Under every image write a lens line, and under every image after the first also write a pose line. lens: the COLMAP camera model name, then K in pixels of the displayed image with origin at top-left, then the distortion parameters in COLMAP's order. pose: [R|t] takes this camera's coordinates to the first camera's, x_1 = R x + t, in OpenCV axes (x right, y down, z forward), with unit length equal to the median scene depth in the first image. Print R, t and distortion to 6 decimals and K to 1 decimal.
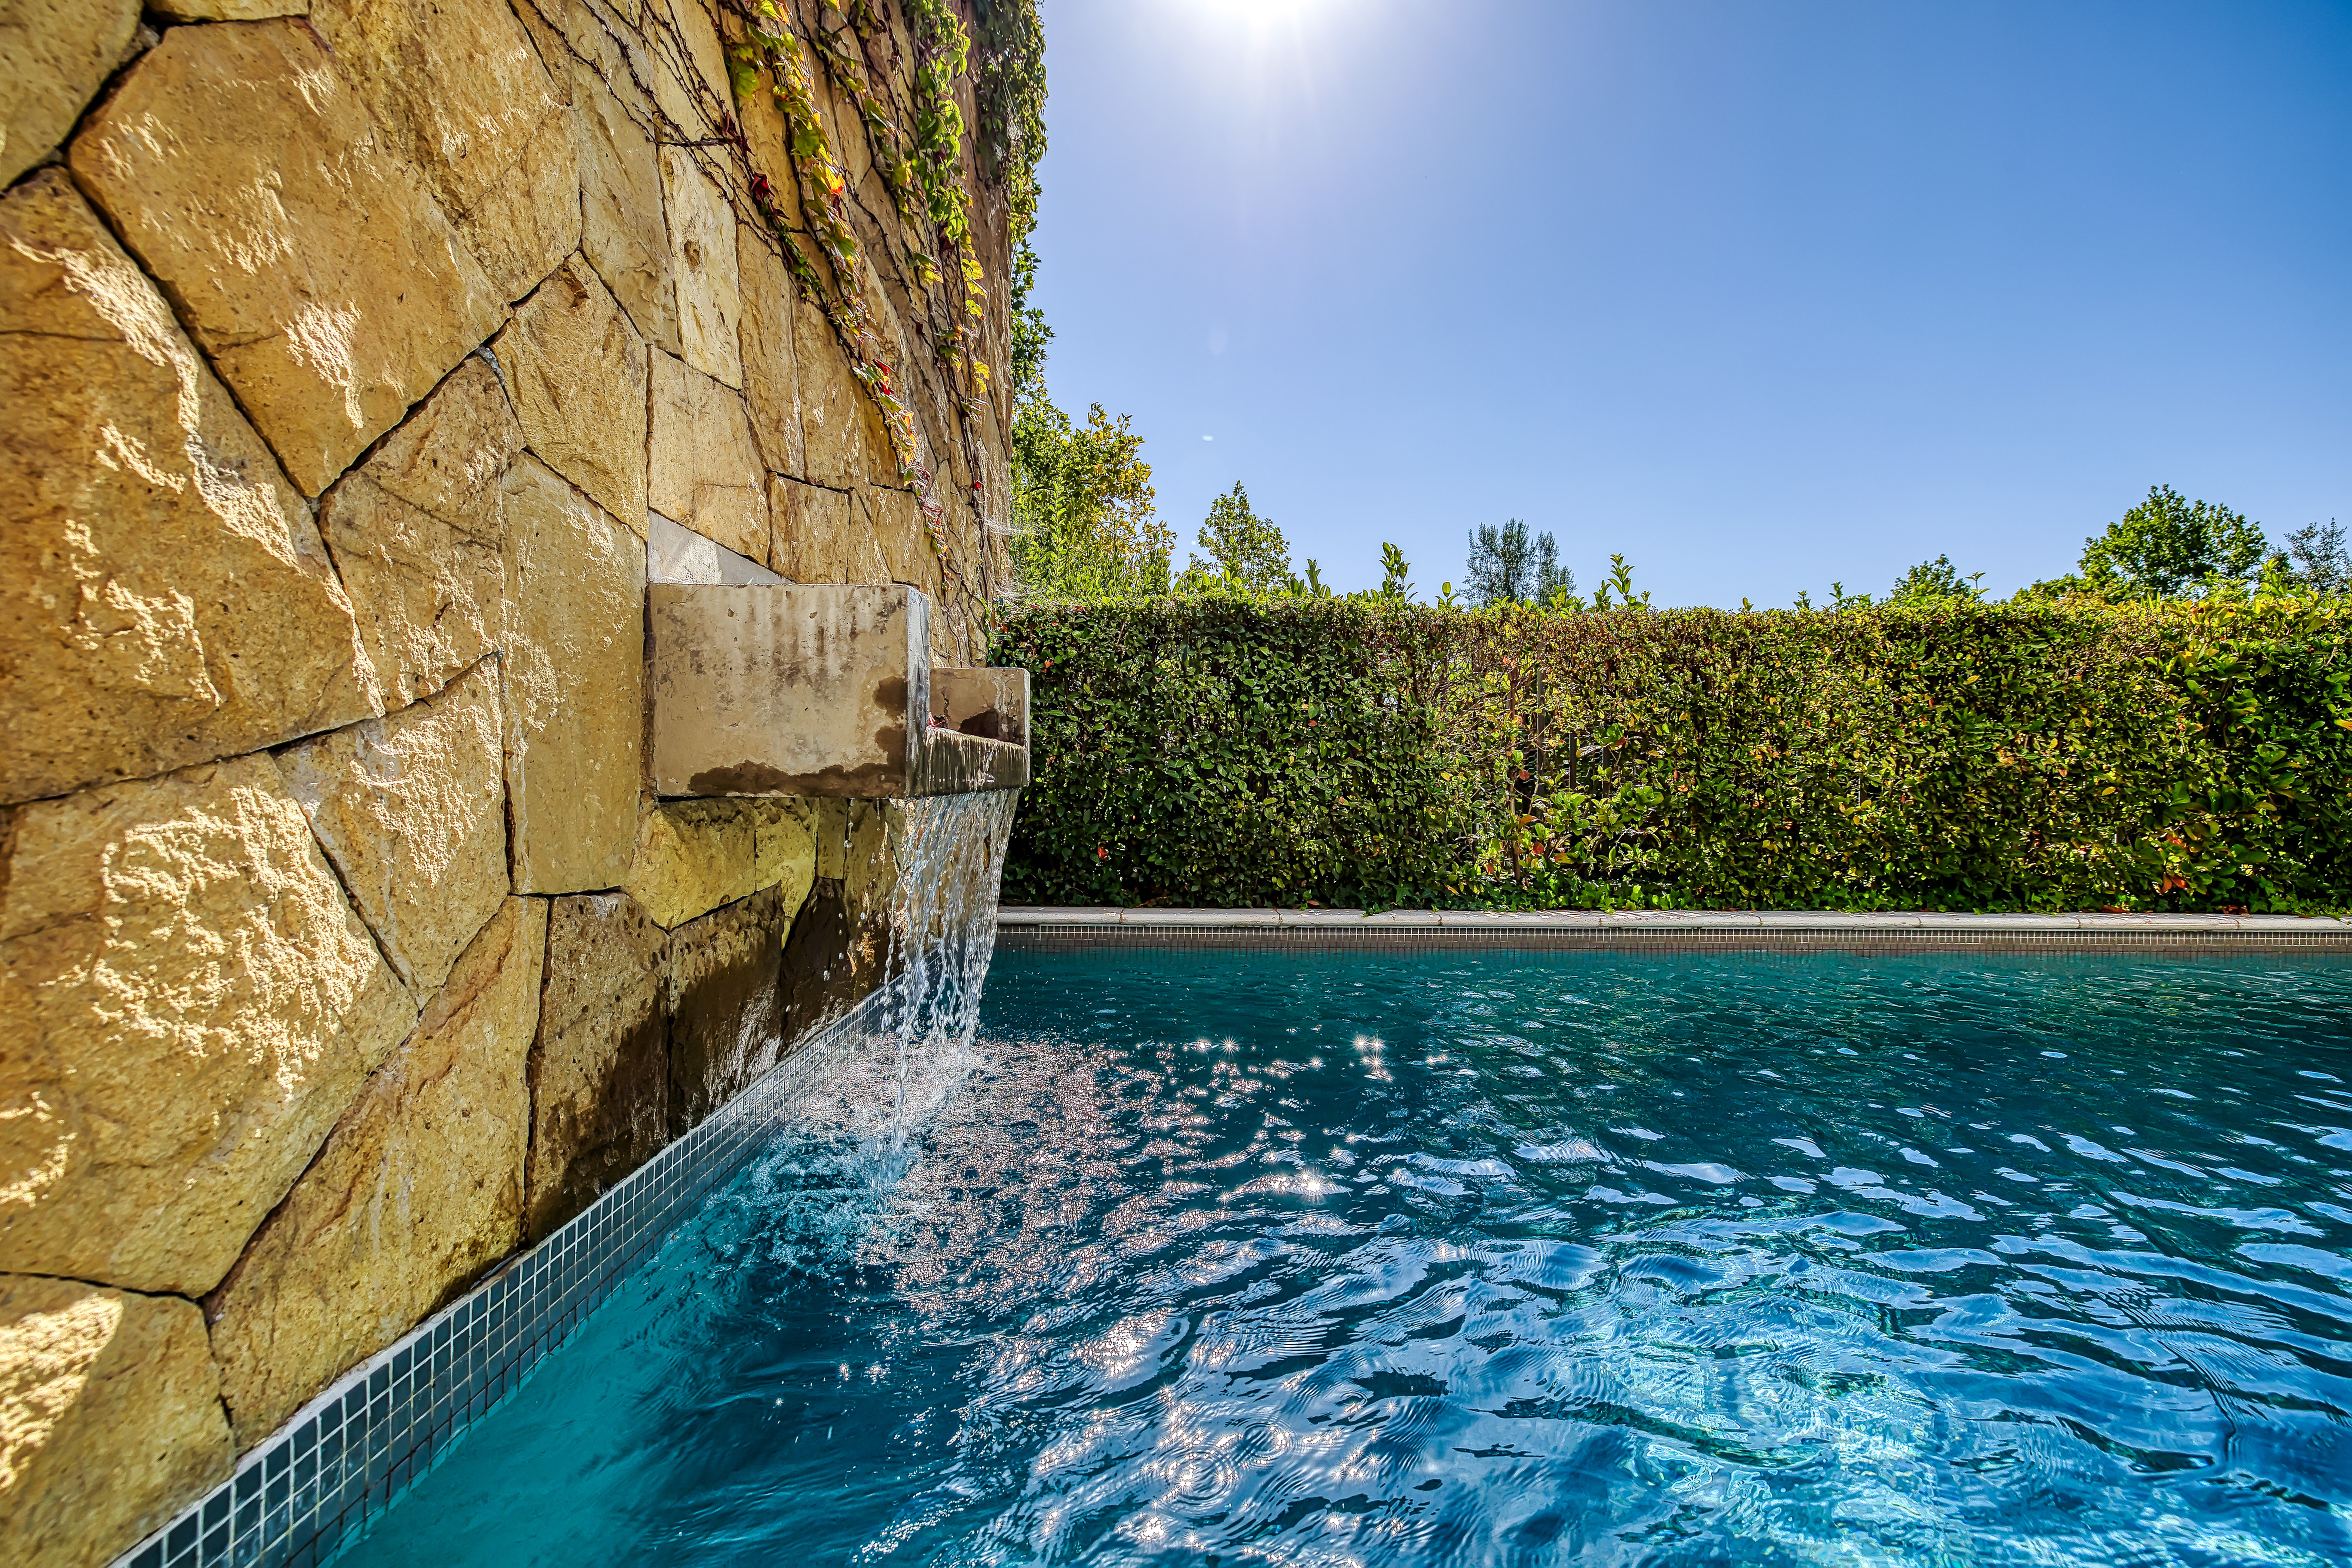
lens RADIAL K [[996.3, 0, 1169.0], [0, 996.3, 791.3], [0, 0, 1]] dist [-0.001801, -0.000395]
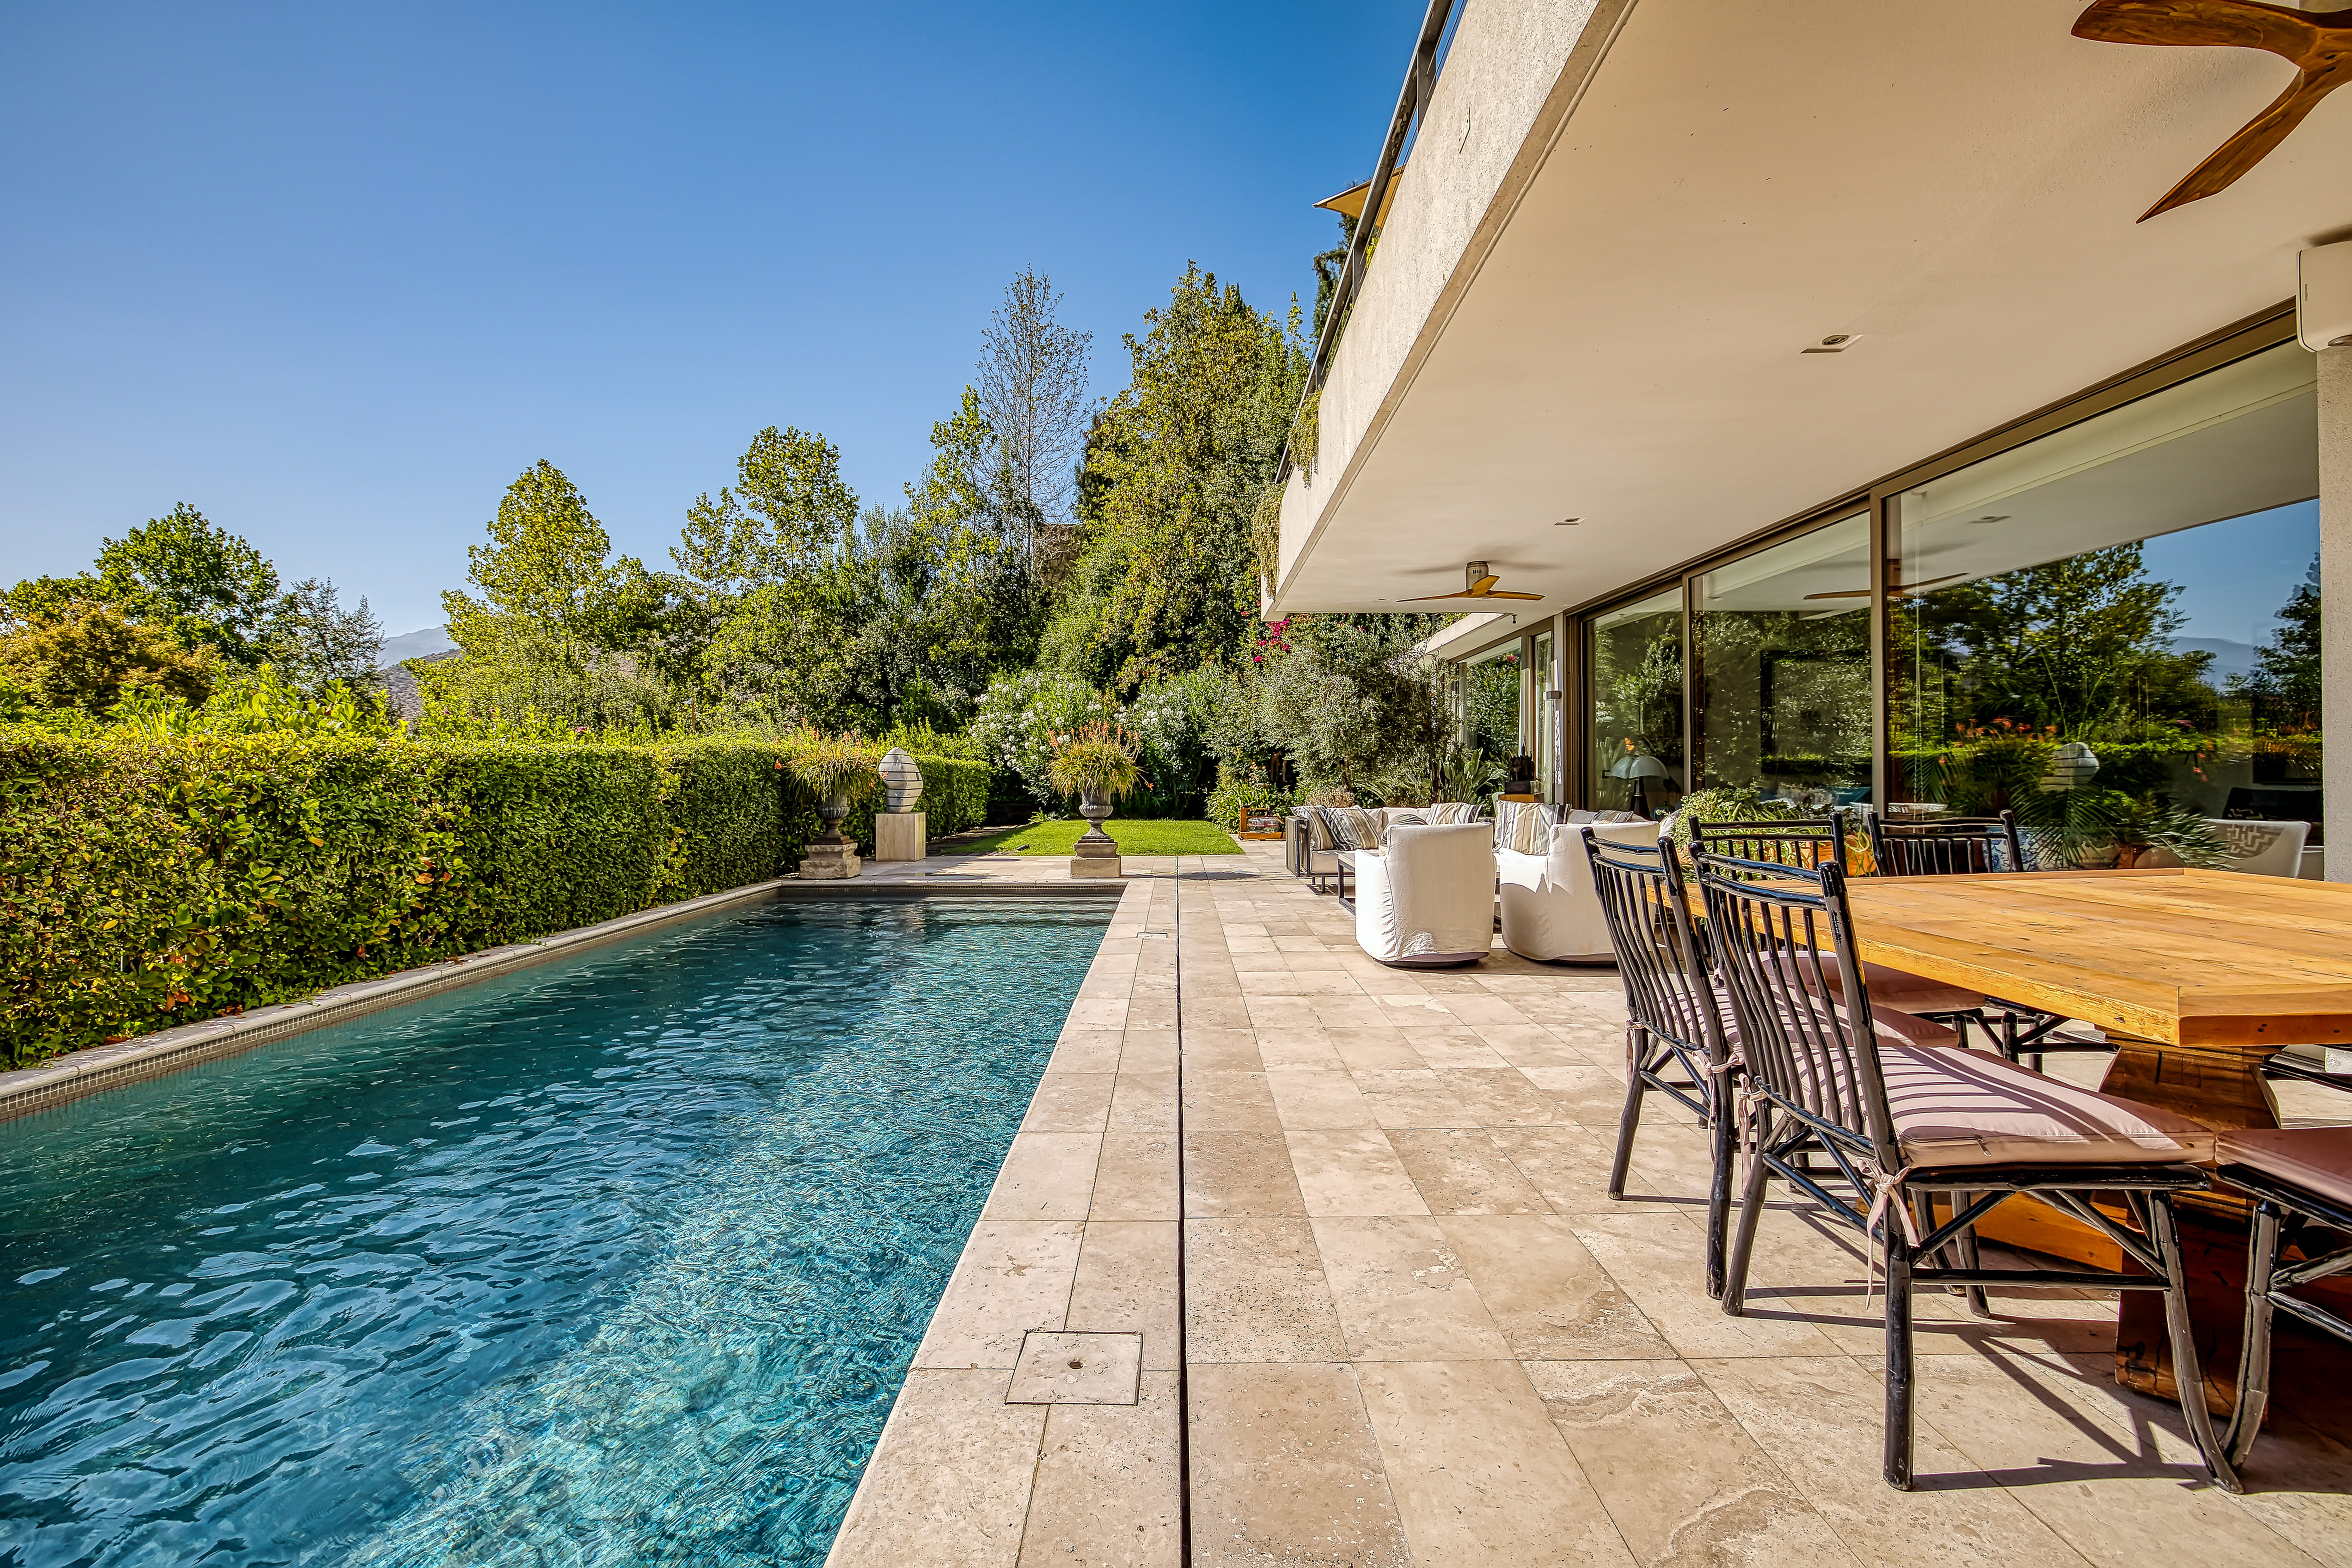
lens RADIAL K [[996.3, 0, 1176.5], [0, 996.3, 762.7], [0, 0, 1]] dist [-0.001801, -0.000395]
pose [[0.004509, 0.009517, 0.999945, -0.052745], [0.017714, 0.999797, -0.009596, -0.131324], [-0.999833, 0.017756, 0.004340, -0.080438]]
